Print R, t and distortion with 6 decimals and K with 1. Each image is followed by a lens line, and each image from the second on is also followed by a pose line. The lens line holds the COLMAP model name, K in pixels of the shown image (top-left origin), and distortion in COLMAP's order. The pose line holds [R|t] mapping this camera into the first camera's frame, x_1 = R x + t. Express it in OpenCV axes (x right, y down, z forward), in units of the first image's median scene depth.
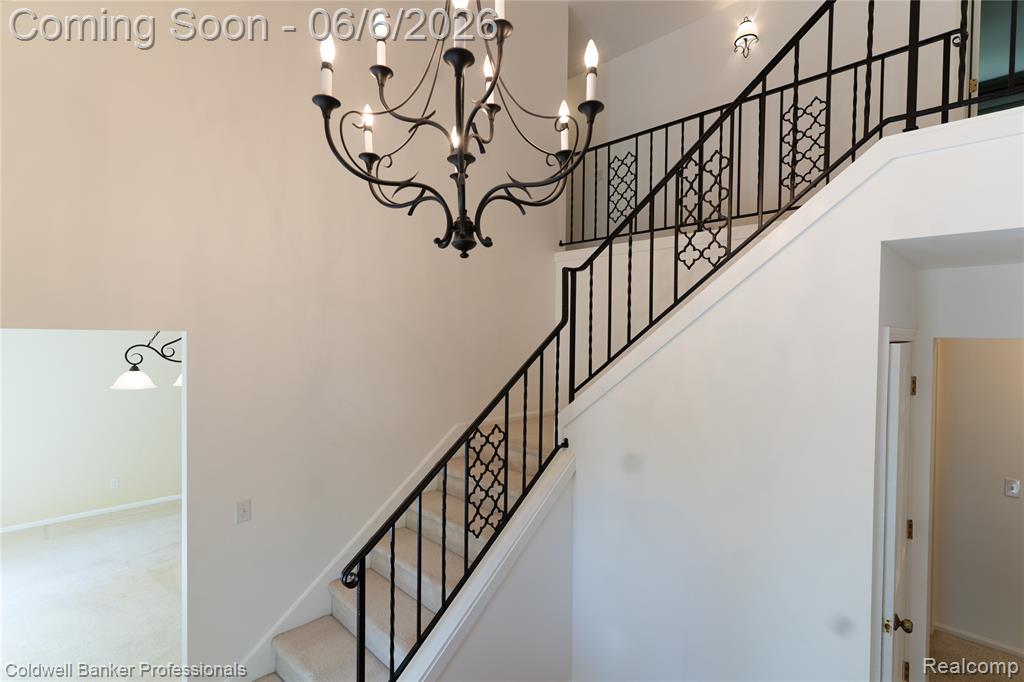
lens RADIAL K [[500.8, 0, 515.7], [0, 500.8, 340.1], [0, 0, 1]] dist [0.006130, -0.003144]
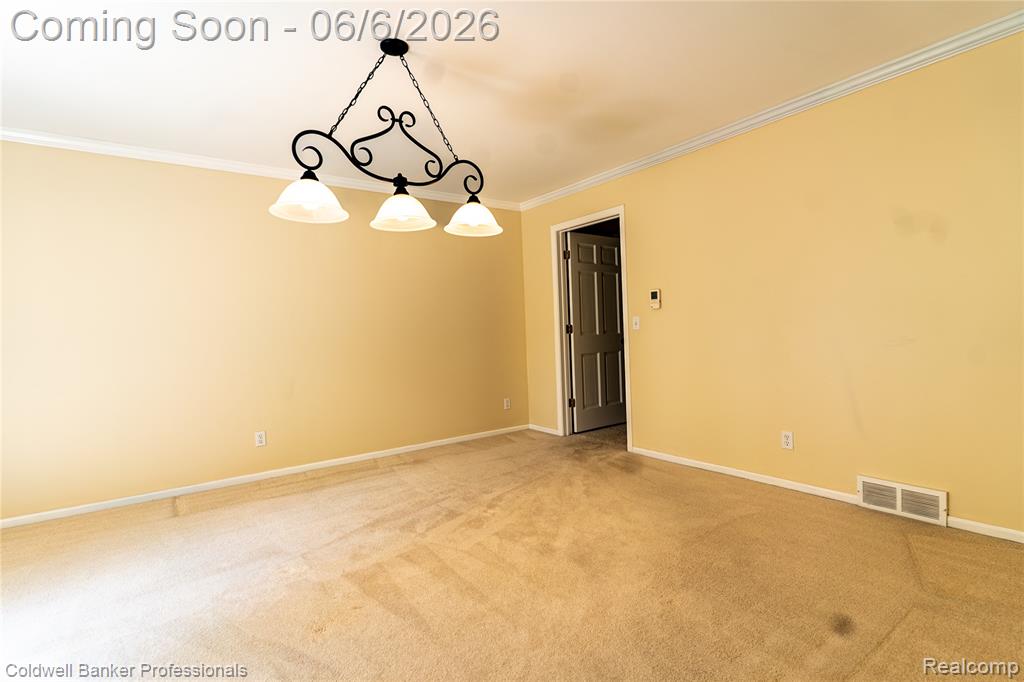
lens RADIAL K [[500.8, 0, 508.5], [0, 500.8, 340.0], [0, 0, 1]] dist [0.006130, -0.003144]
pose [[0.985915, -0.045228, -0.161013, -0.470646], [0.047317, 0.998838, 0.009166, 0.217171], [0.160411, -0.016655, 0.986910, 0.513030]]
